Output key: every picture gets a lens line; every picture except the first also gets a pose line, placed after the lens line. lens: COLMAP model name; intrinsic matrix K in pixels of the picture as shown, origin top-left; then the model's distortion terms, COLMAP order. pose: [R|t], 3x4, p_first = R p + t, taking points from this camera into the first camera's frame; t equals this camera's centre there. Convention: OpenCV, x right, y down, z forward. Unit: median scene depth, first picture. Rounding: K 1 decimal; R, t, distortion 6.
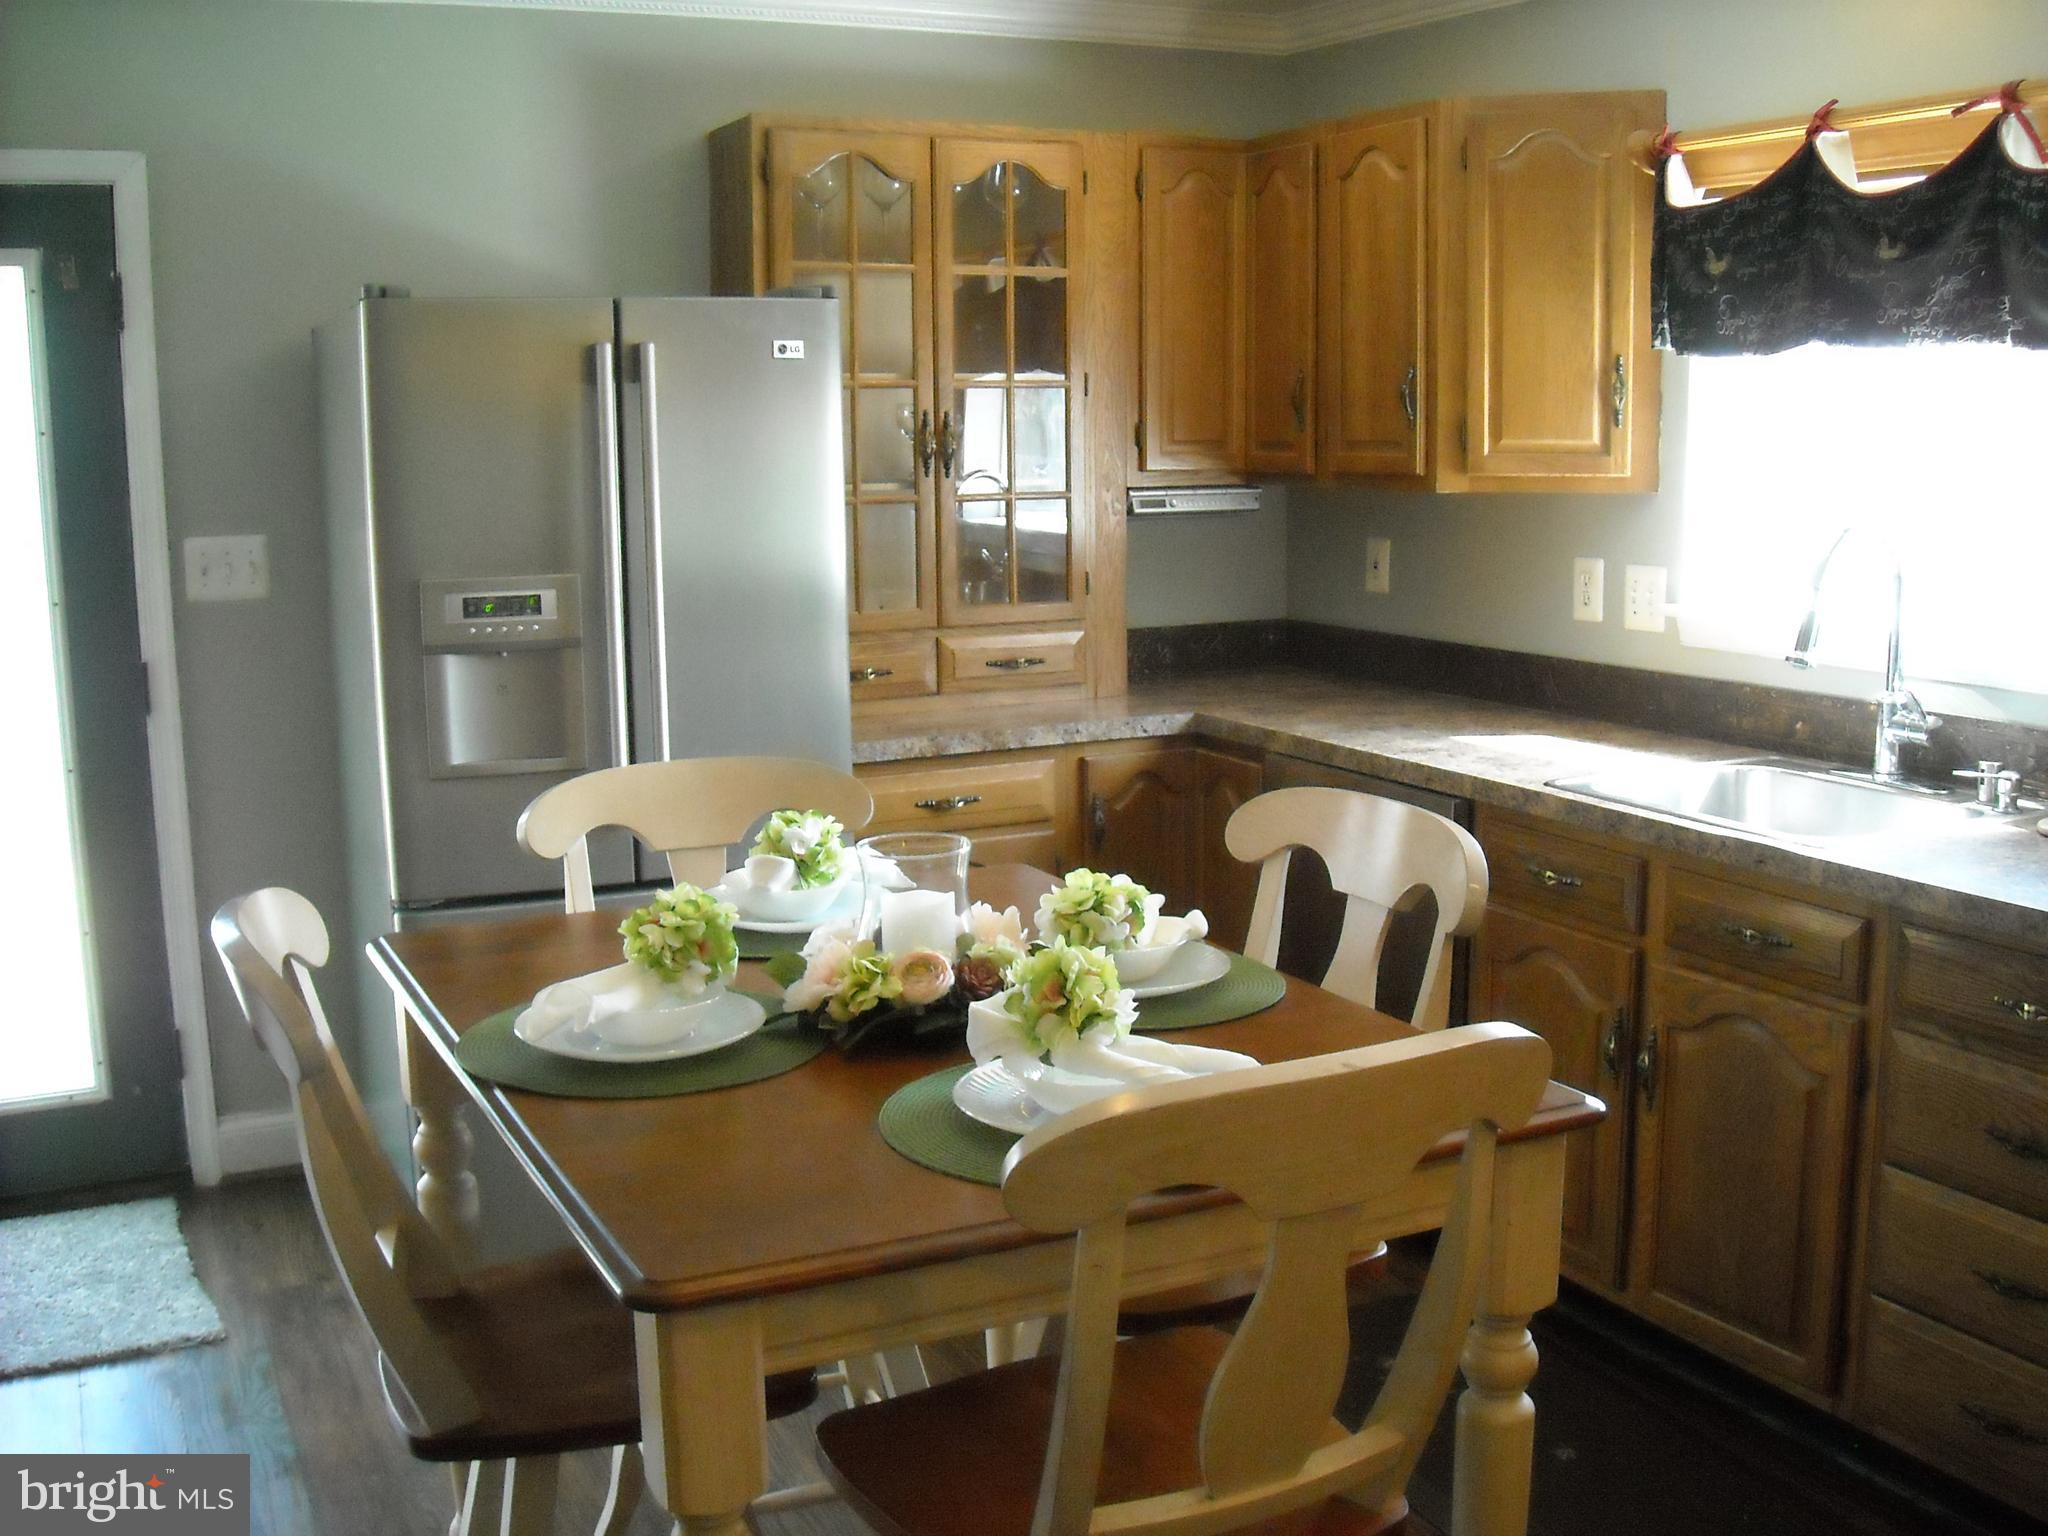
lens RADIAL K [[2093.4, 0, 1054.2], [0, 2093.4, 753.8], [0, 0, 1]] dist [-0.143682, 0.000000]
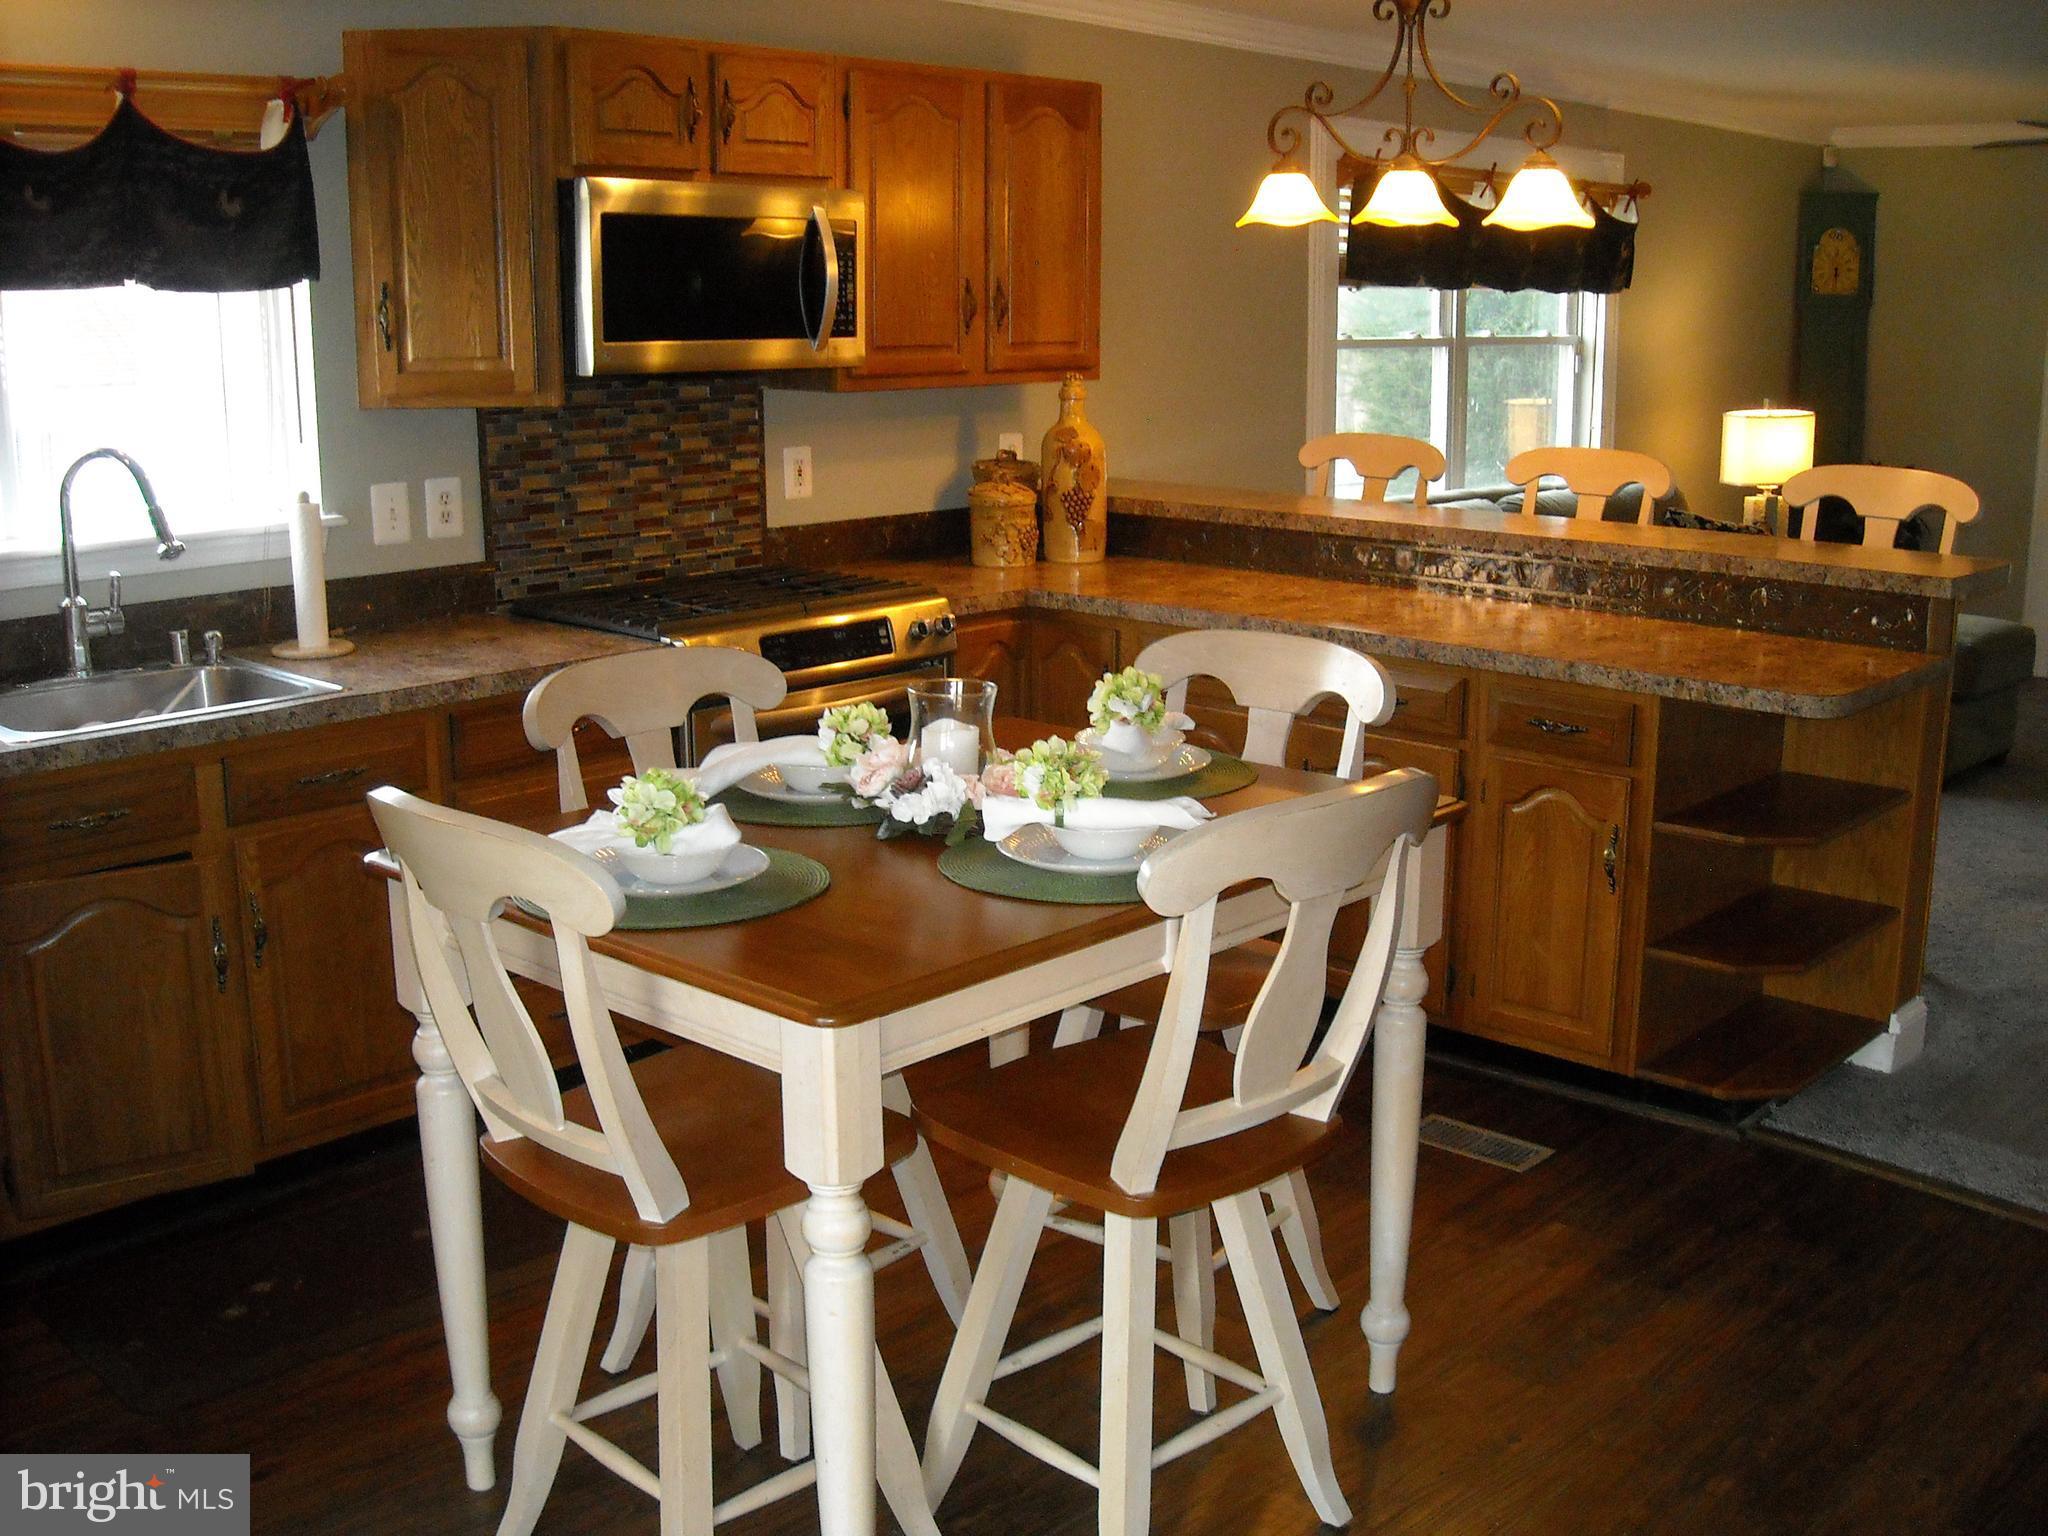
lens RADIAL K [[2093.4, 0, 1021.5], [0, 2093.4, 760.4], [0, 0, 1]] dist [-0.143682, 0.000000]
pose [[-0.349068, -0.194989, 0.916587, -0.730588], [0.156683, 0.952199, 0.262235, -0.141191], [-0.923906, 0.235151, -0.301831, 0.791604]]
